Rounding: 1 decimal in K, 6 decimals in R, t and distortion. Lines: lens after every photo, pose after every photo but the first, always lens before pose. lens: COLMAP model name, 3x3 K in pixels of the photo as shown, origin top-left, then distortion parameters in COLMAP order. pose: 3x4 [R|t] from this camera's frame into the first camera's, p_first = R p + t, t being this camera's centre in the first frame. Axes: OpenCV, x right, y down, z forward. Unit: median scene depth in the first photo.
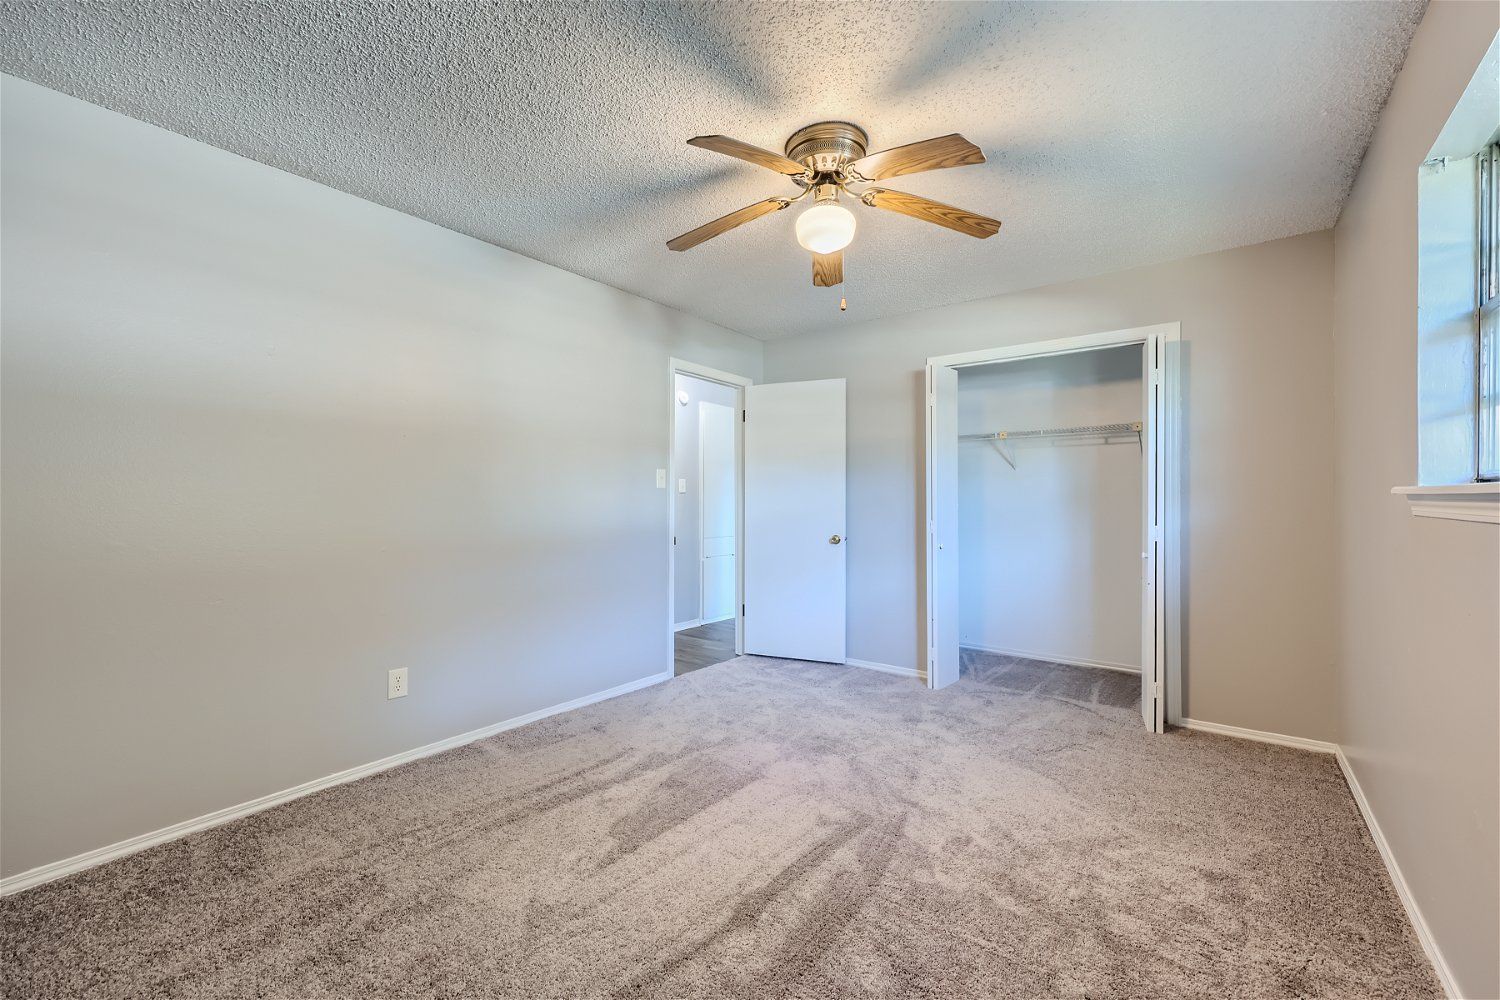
lens RADIAL K [[606.3, 0, 751.0], [0, 606.3, 505.7], [0, 0, 1]] dist [-0.001465, -0.000206]
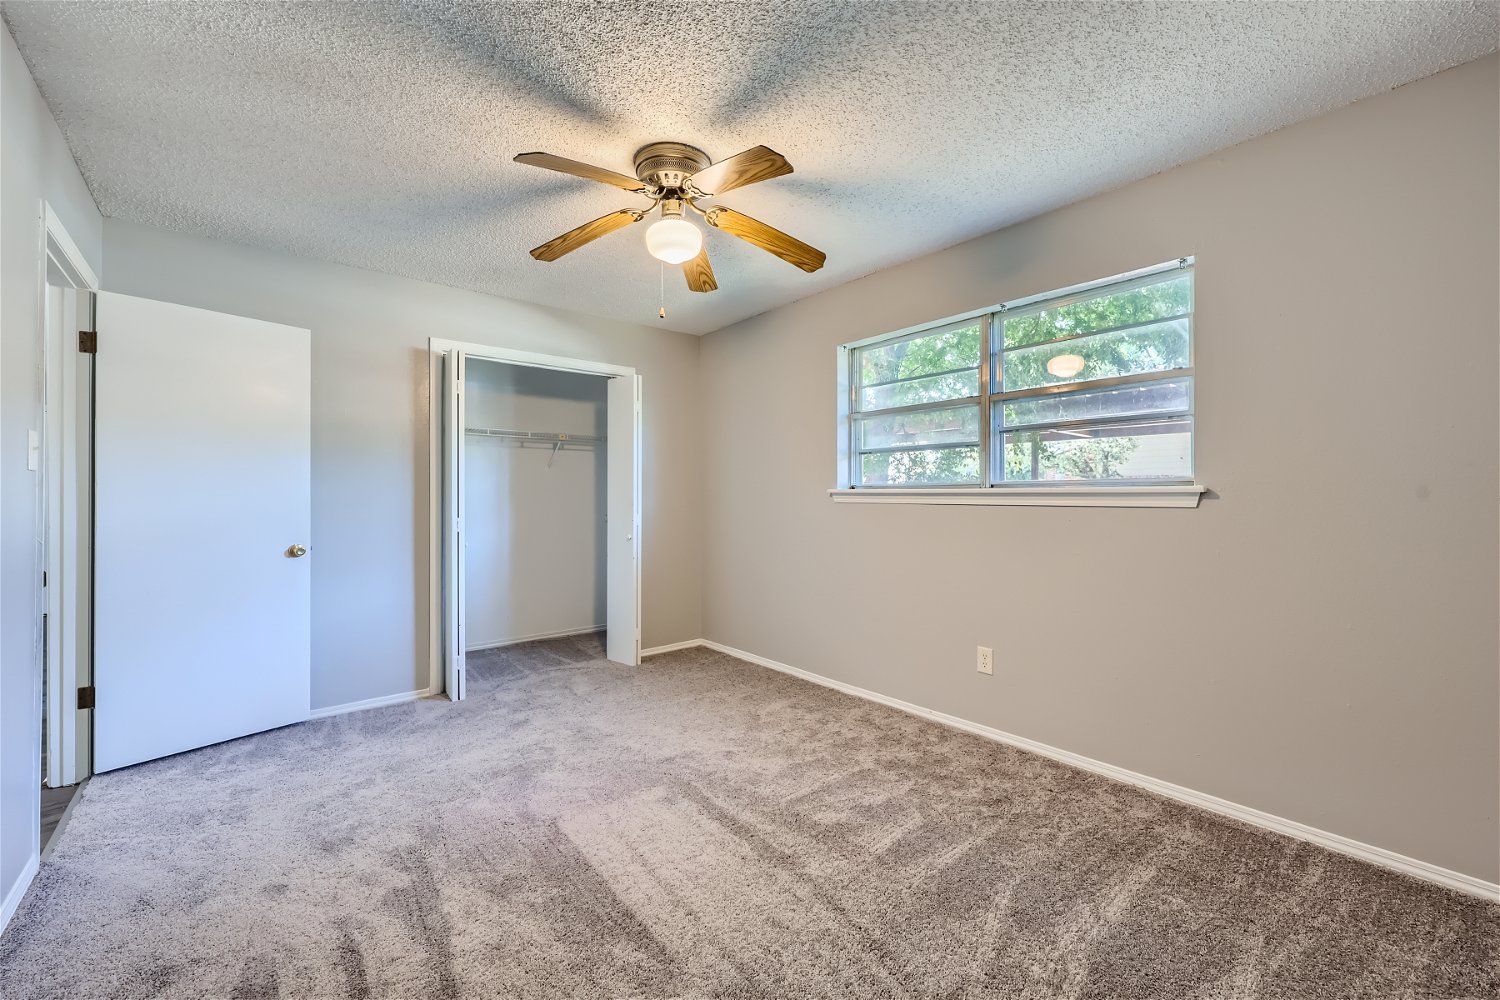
lens RADIAL K [[610.6, 0, 745.0], [0, 610.6, 498.1], [0, 0, 1]] dist [-0.000650, 0.000069]
pose [[0.222882, -0.002557, 0.974842, -0.660195], [0.010126, 0.999949, 0.000308, -0.002071], [-0.974793, 0.009803, 0.222897, 0.472373]]
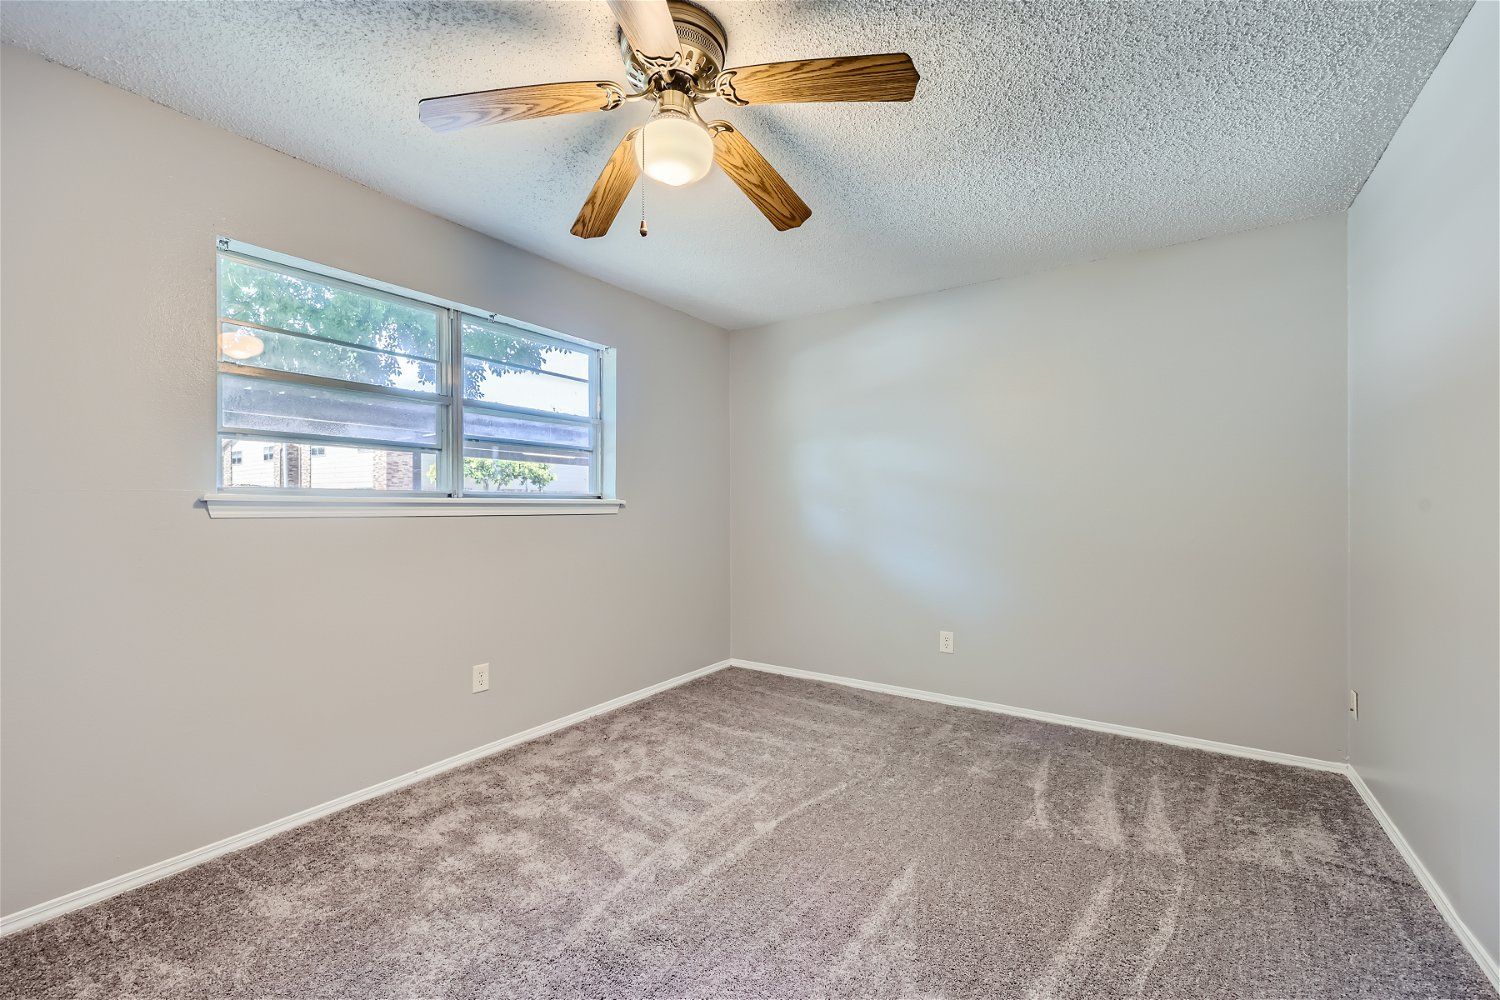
lens RADIAL K [[606.3, 0, 751.0], [0, 606.3, 505.7], [0, 0, 1]] dist [-0.001465, -0.000206]
pose [[-0.997729, 0.000115, -0.067360, 0.059717], [-0.000646, 0.999936, 0.011274, -0.013276], [0.067357, 0.011292, -0.997665, 1.308163]]
